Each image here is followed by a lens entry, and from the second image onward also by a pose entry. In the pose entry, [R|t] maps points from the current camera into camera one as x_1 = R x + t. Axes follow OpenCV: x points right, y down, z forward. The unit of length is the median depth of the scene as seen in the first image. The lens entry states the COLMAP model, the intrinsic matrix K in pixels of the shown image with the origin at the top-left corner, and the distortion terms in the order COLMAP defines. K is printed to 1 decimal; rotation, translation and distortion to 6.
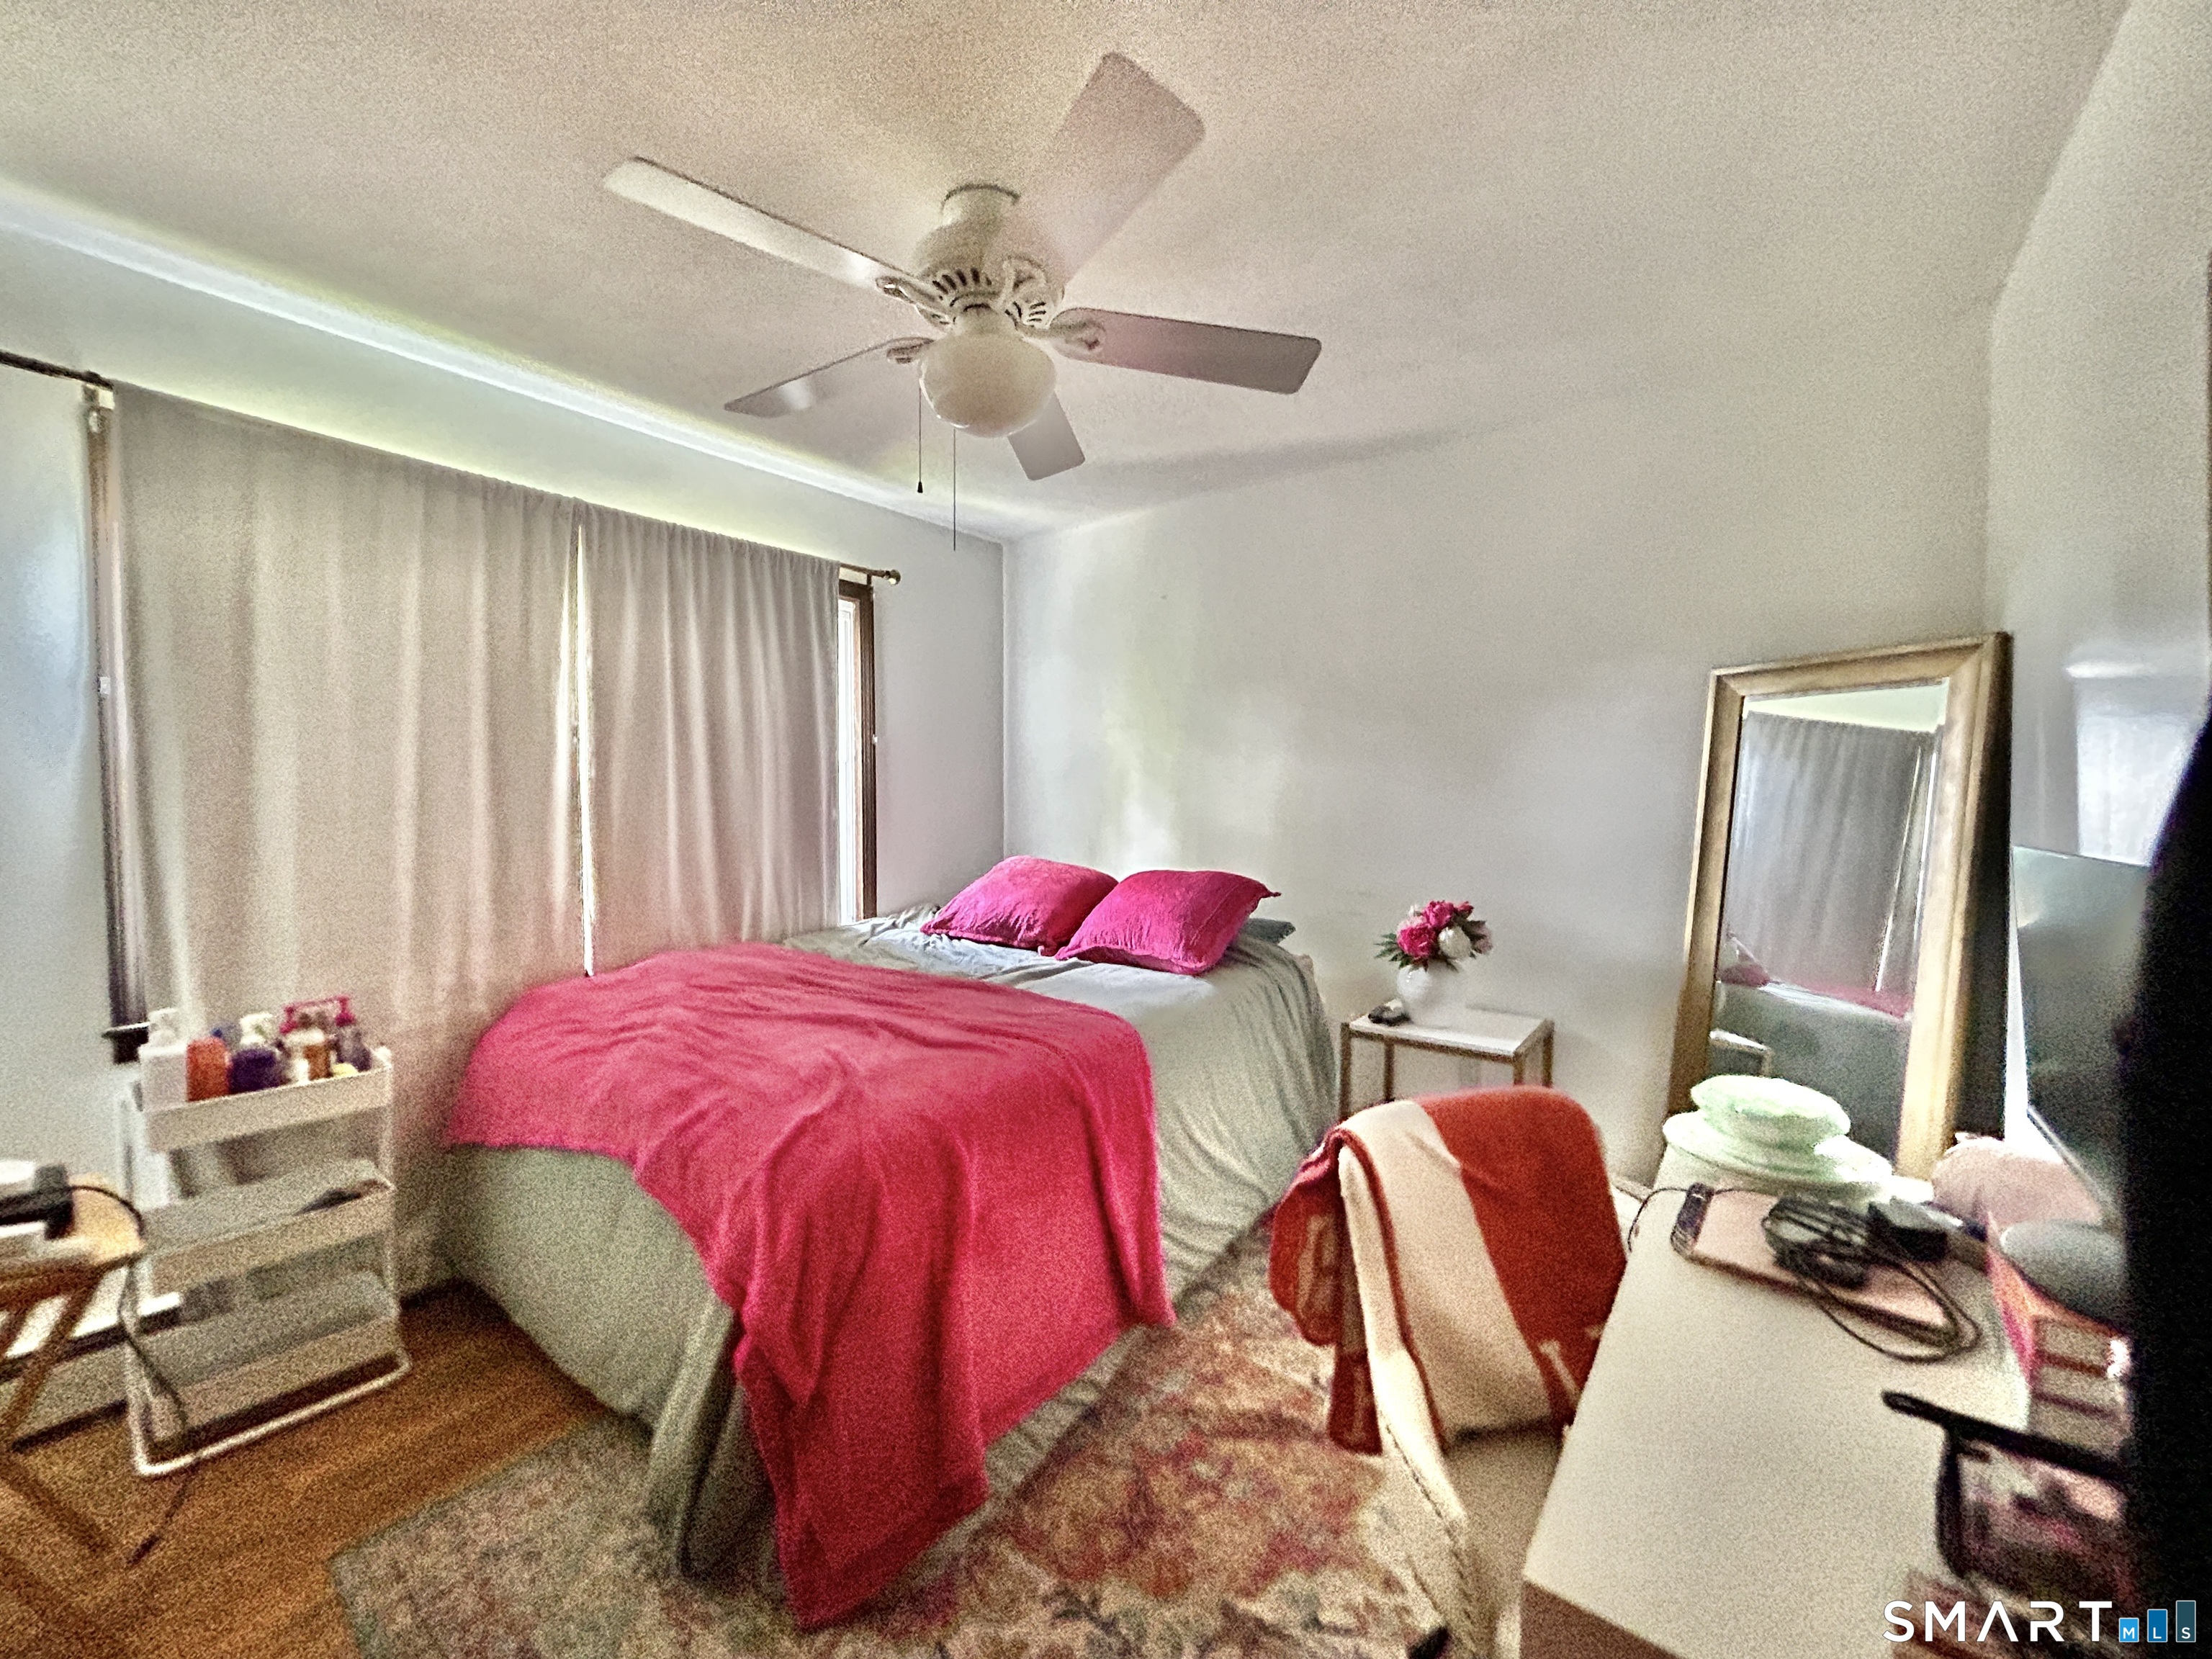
lens RADIAL K [[921.1, 0, 1106.0], [0, 921.1, 829.5], [0, 0, 1]] dist [-0.000314, -0.000015]
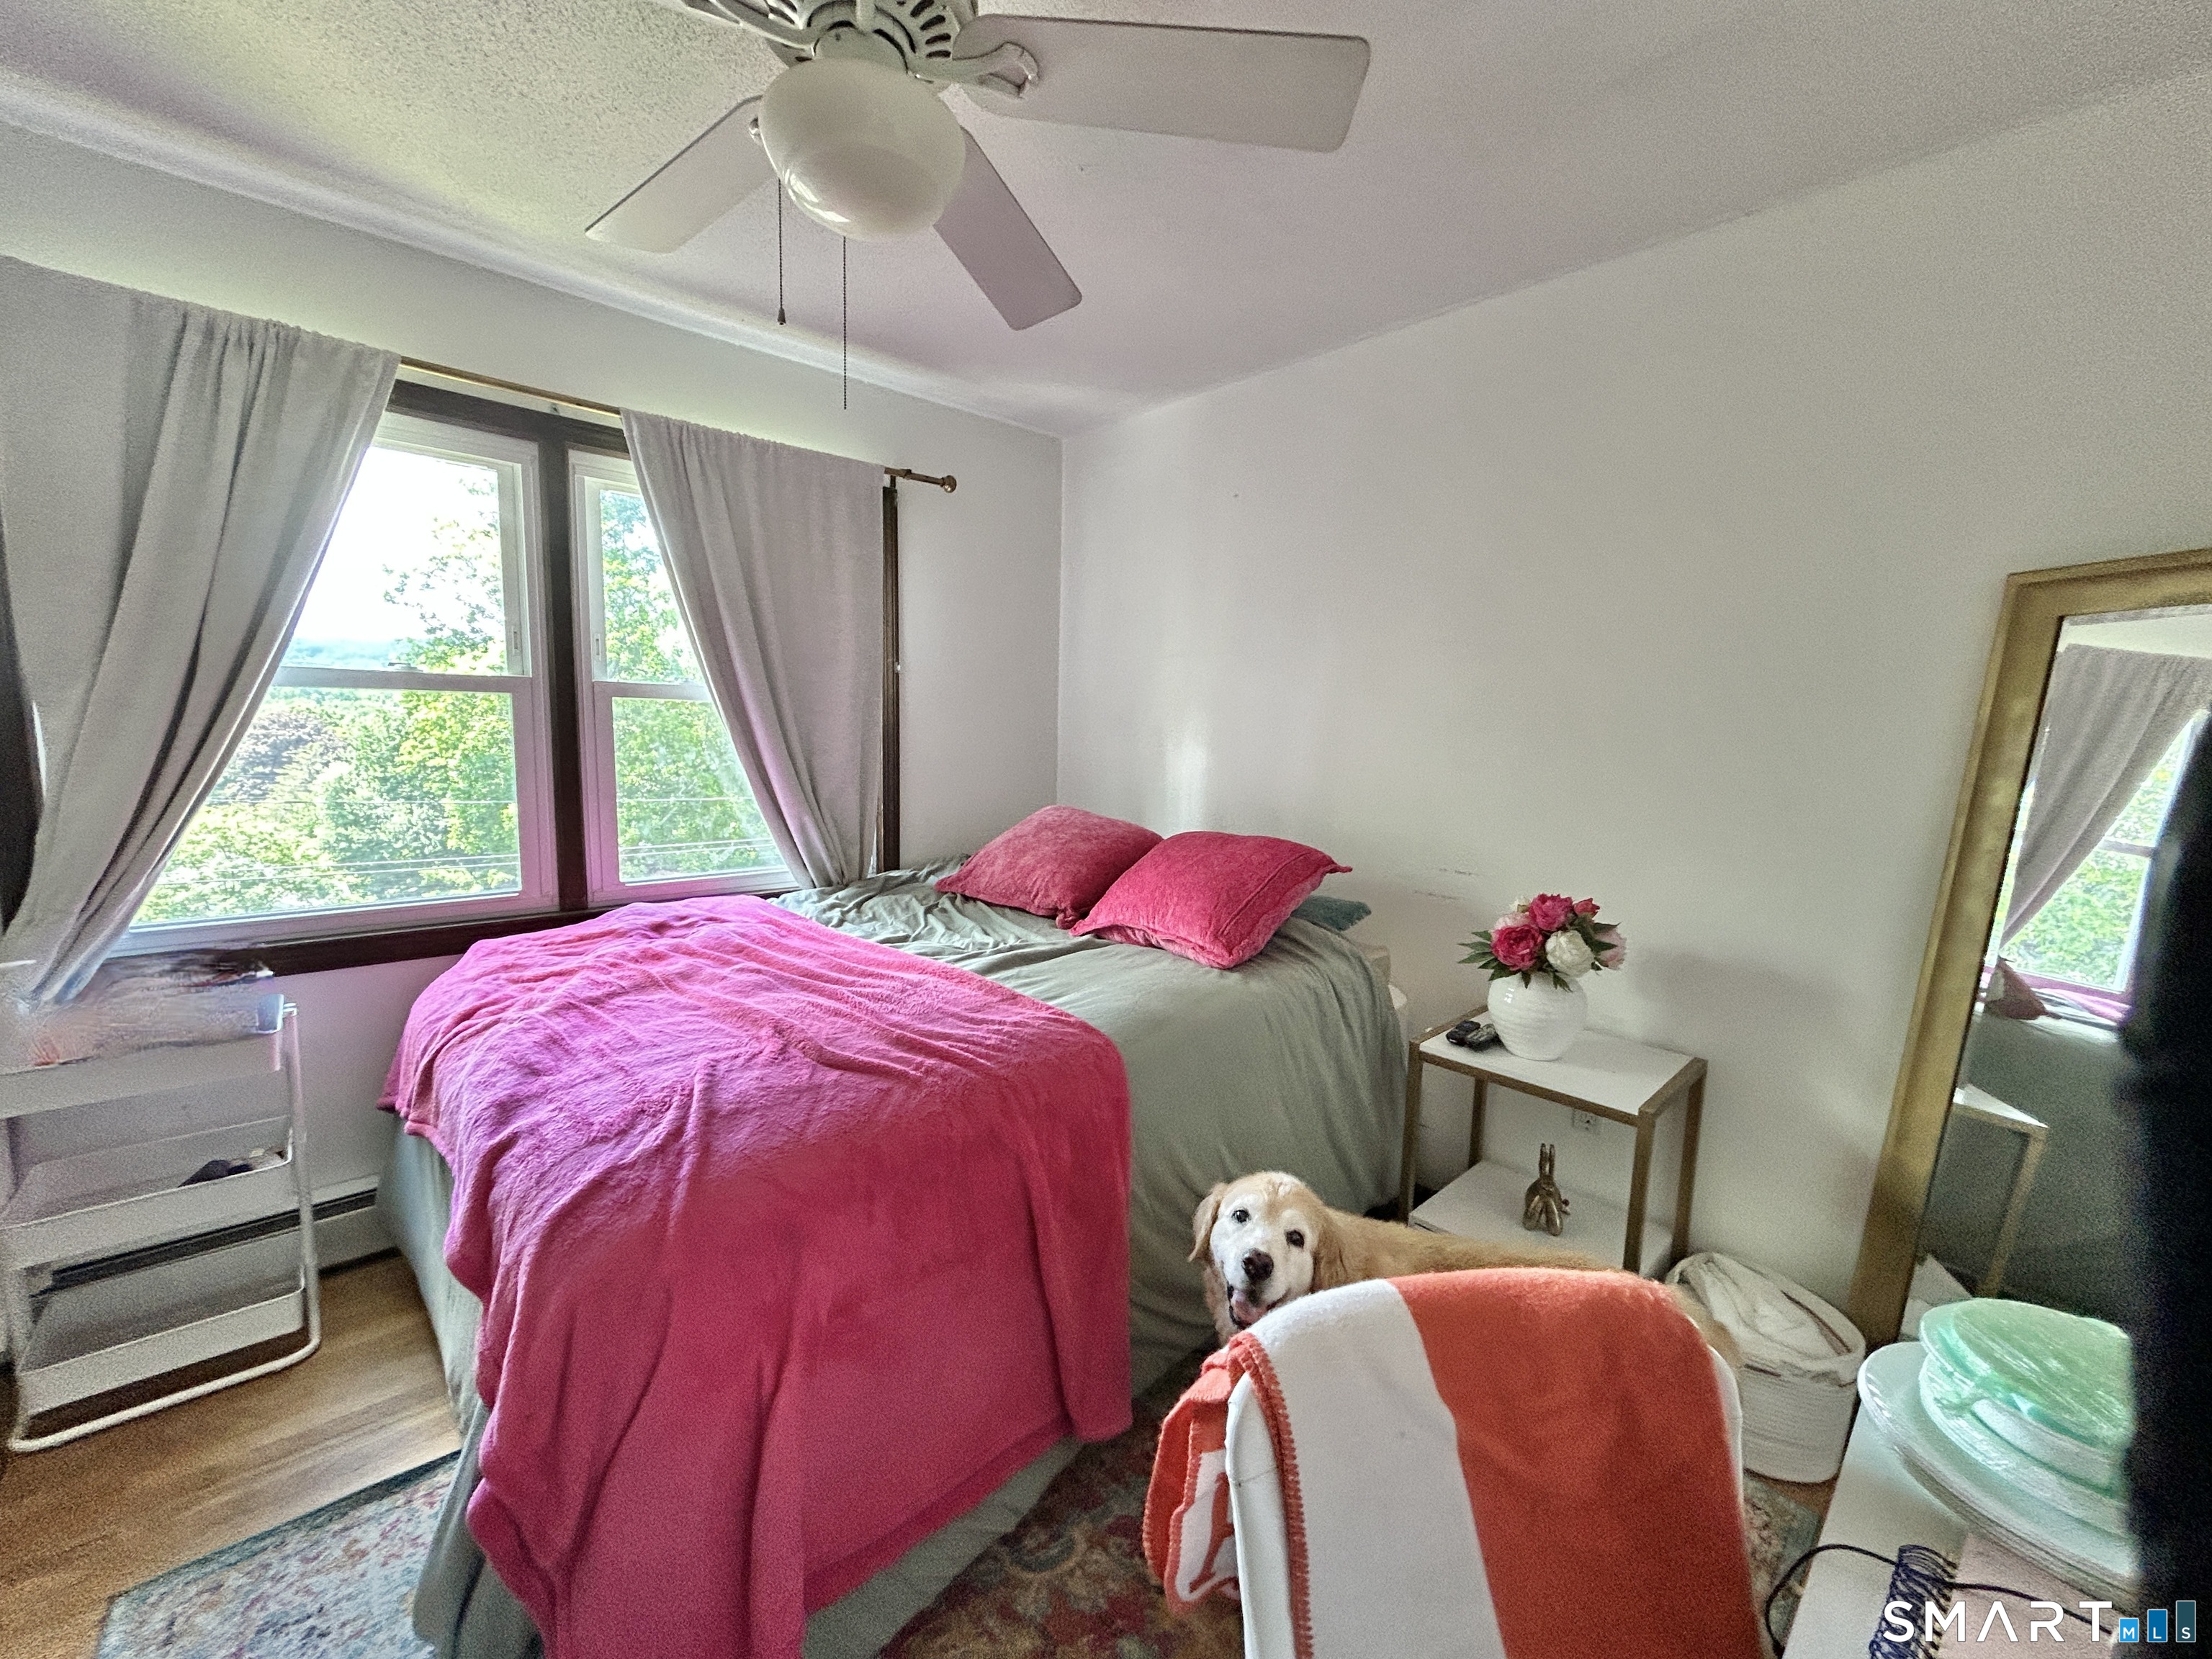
lens RADIAL K [[921.1, 0, 1106.0], [0, 921.1, 829.5], [0, 0, 1]] dist [-0.000314, -0.000015]
pose [[0.986748, 0.040032, -0.157247, 0.115383], [-0.027881, 0.996506, 0.078733, -0.023999], [0.159850, -0.073306, 0.984416, 0.199881]]
